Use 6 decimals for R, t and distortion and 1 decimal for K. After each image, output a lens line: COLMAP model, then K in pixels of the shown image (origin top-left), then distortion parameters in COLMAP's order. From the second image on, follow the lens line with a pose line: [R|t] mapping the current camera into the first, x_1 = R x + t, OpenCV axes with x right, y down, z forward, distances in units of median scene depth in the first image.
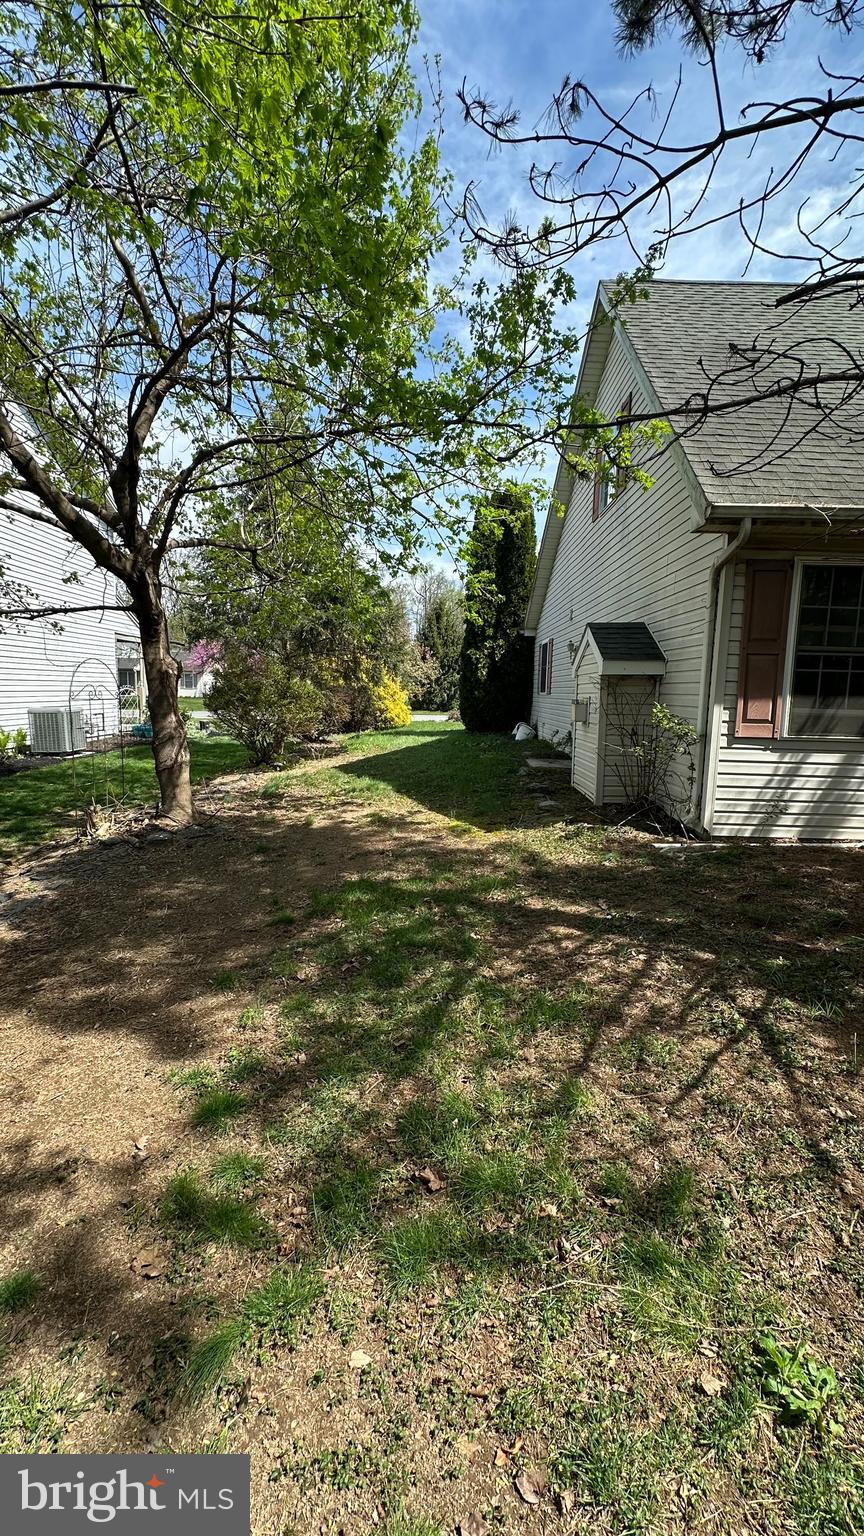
lens RADIAL K [[608.8, 0, 432.7], [0, 608.8, 759.2], [0, 0, 1]] dist [-0.002161, -0.000025]
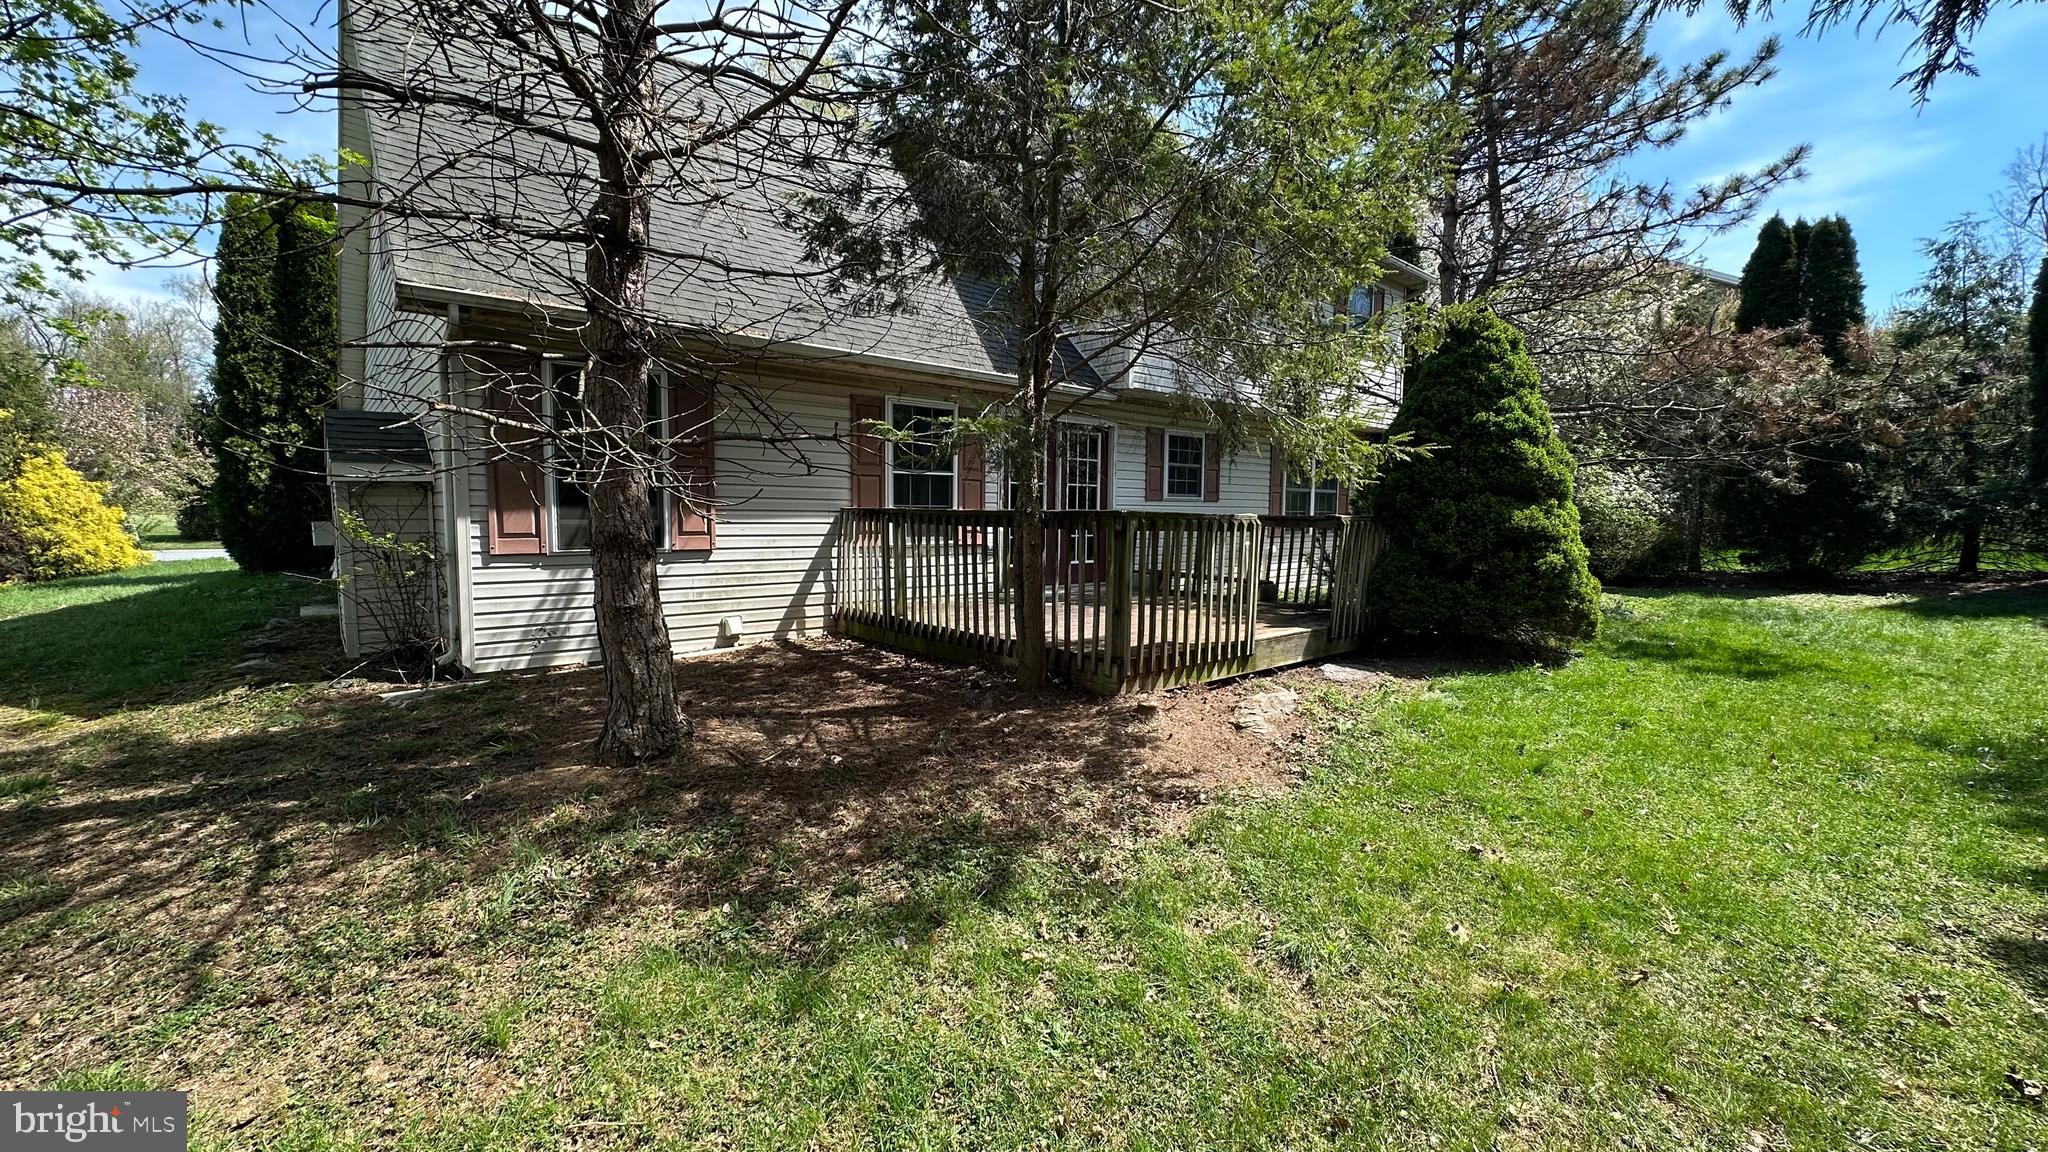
lens RADIAL K [[811.7, 0, 1027.2], [0, 811.7, 567.3], [0, 0, 1]] dist [-0.002161, -0.000025]
pose [[0.739811, -0.060417, 0.670097, 0.290123], [0.082345, 0.996603, -0.001058, 0.045075], [-0.667757, 0.055962, 0.742273, -0.355964]]
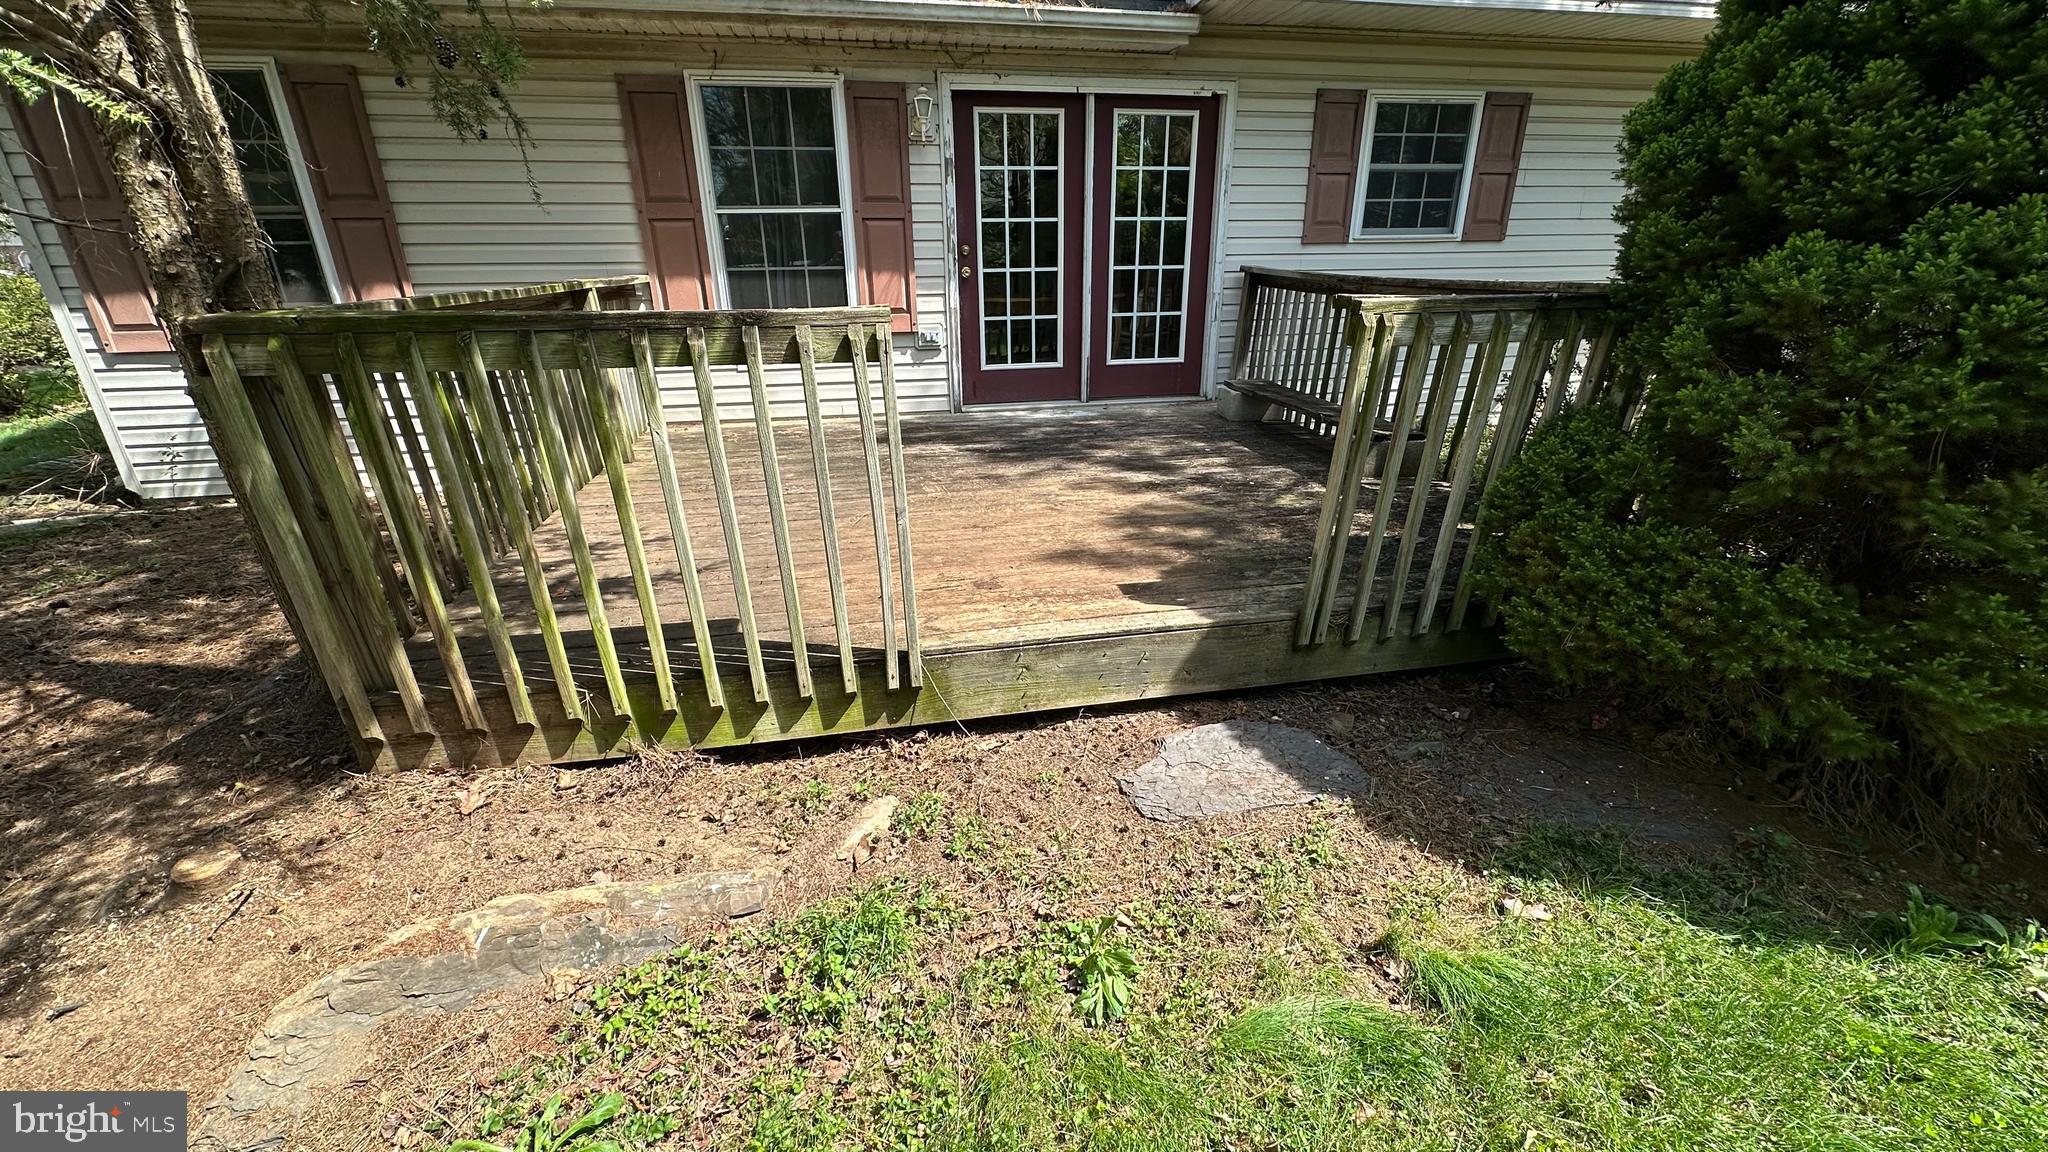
lens RADIAL K [[811.7, 0, 1023.3], [0, 811.7, 572.3], [0, 0, 1]] dist [-0.002161, -0.000025]
pose [[0.977893, -0.105212, 0.180708, 1.306020], [0.055926, 0.964311, 0.258800, 0.022258], [-0.201487, -0.242972, 0.948877, -0.115631]]
